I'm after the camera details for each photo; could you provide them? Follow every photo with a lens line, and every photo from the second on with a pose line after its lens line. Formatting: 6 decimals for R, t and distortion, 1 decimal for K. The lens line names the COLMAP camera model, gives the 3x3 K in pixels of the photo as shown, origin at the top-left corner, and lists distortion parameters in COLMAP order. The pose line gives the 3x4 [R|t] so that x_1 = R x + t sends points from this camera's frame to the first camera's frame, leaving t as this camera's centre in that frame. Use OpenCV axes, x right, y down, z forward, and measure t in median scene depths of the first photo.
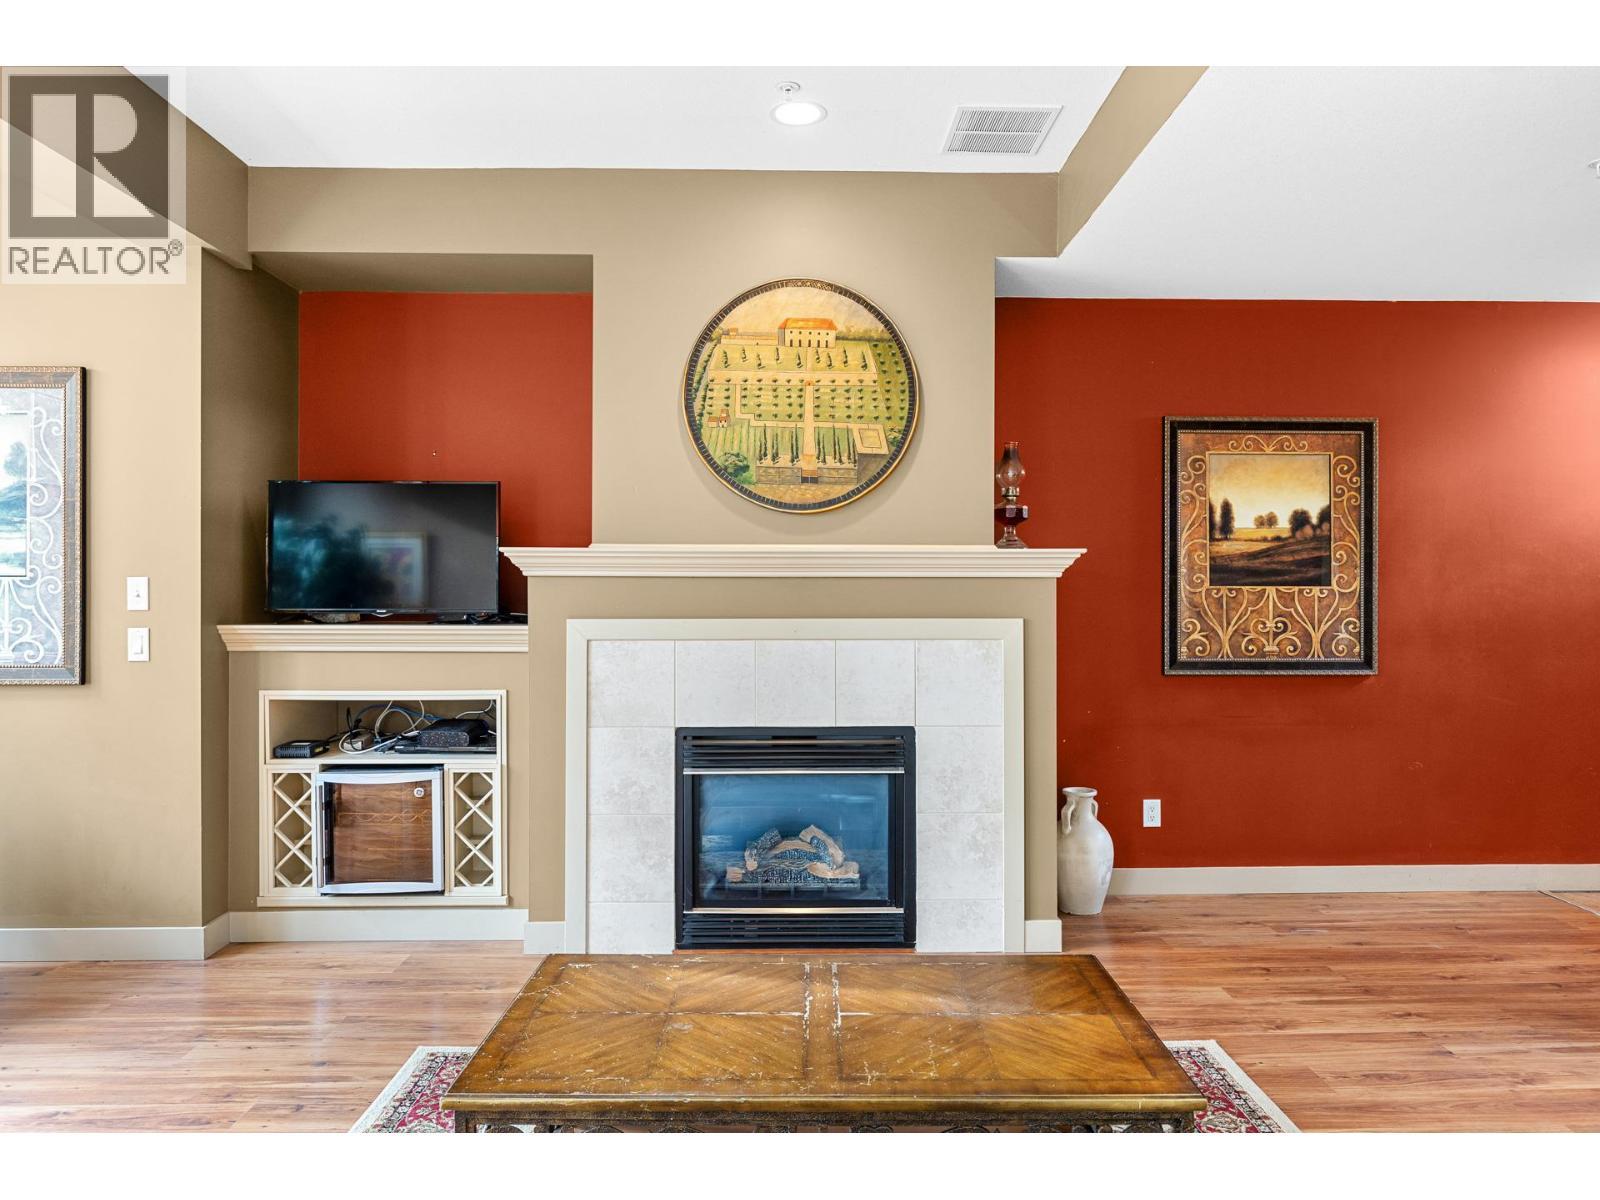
lens RADIAL K [[1070.9, 0, 809.6], [0, 1070.9, 602.8], [0, 0, 1]] dist [0.001677, -0.000331]
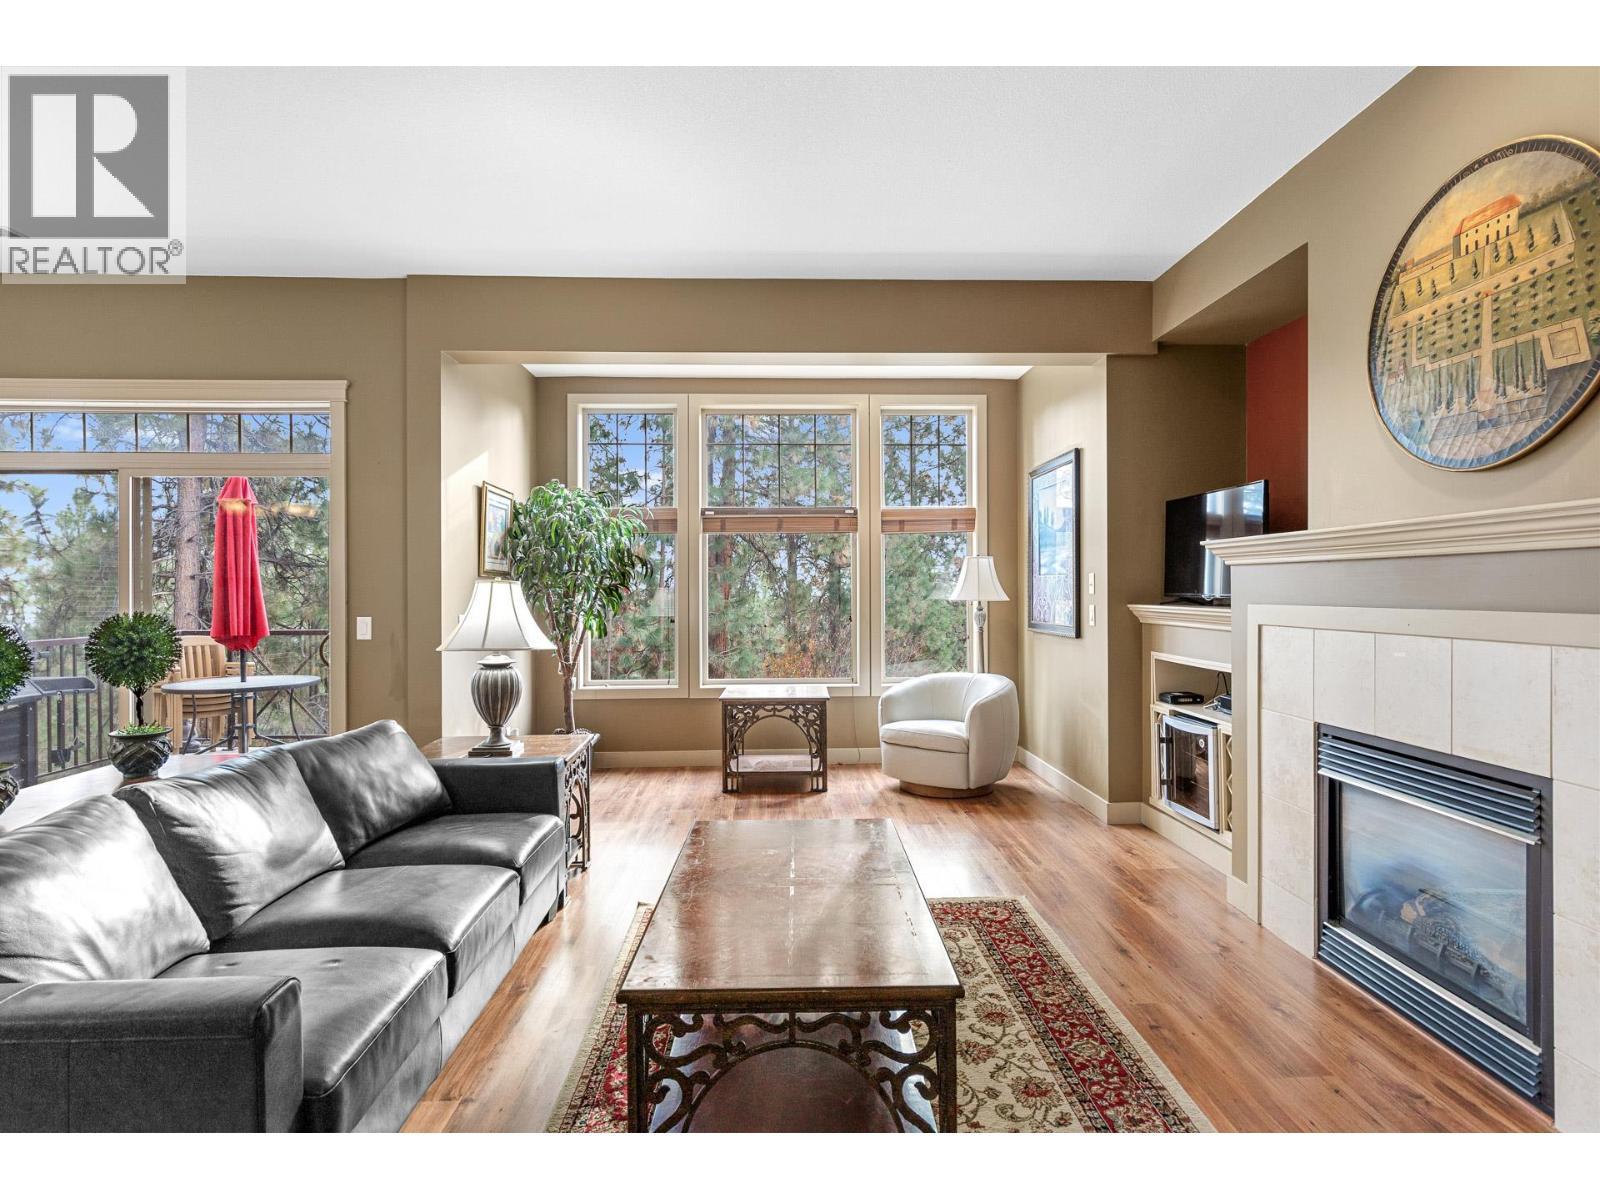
lens RADIAL K [[840.2, 0, 802.1], [0, 840.2, 590.7], [0, 0, 1]] dist [0.001370, -0.001588]
pose [[0.006803, 0.001698, -0.999975, 0.581581], [0.003878, 0.999991, 0.001725, -0.001560], [0.999969, -0.003890, 0.006797, 0.520041]]
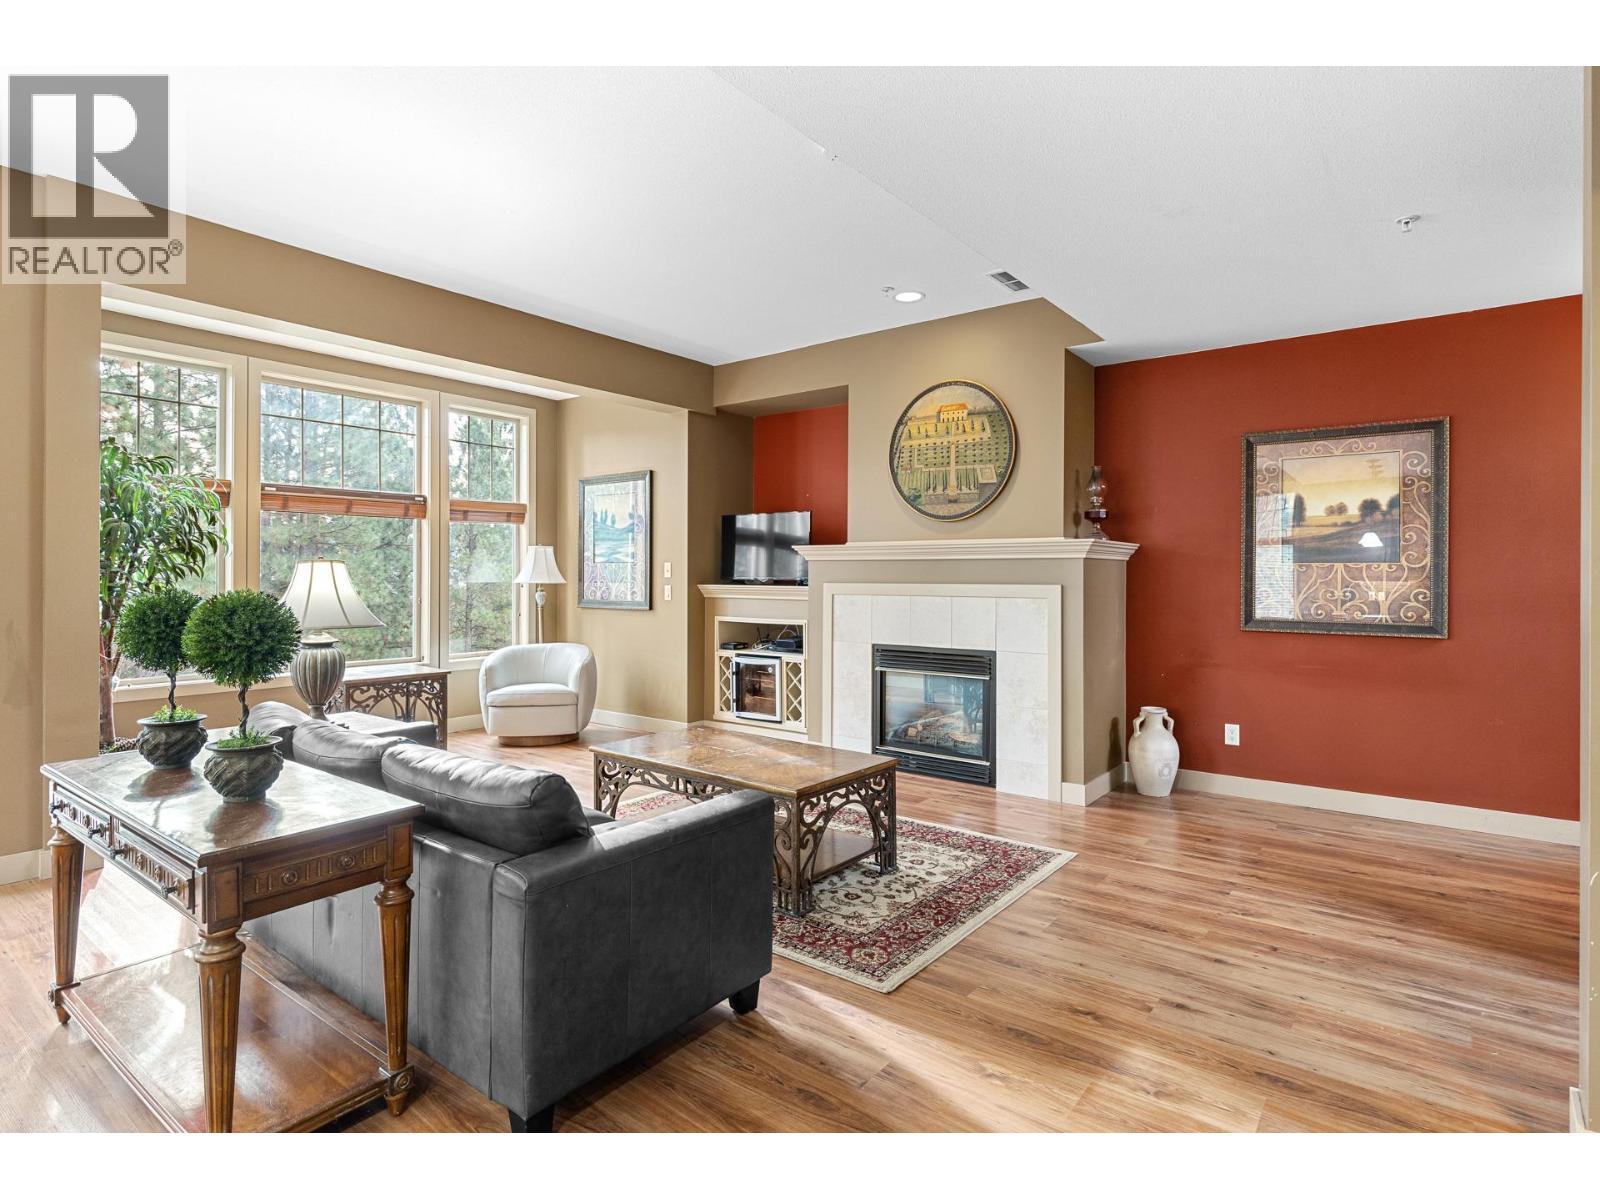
lens RADIAL K [[840.2, 0, 812.7], [0, 840.2, 574.1], [0, 0, 1]] dist [0.001370, -0.001588]
pose [[0.777064, 0.001423, -0.629420, 0.655395], [-0.004015, 0.999988, -0.002697, 0.003389], [0.629408, 0.004623, 0.777061, -0.154465]]
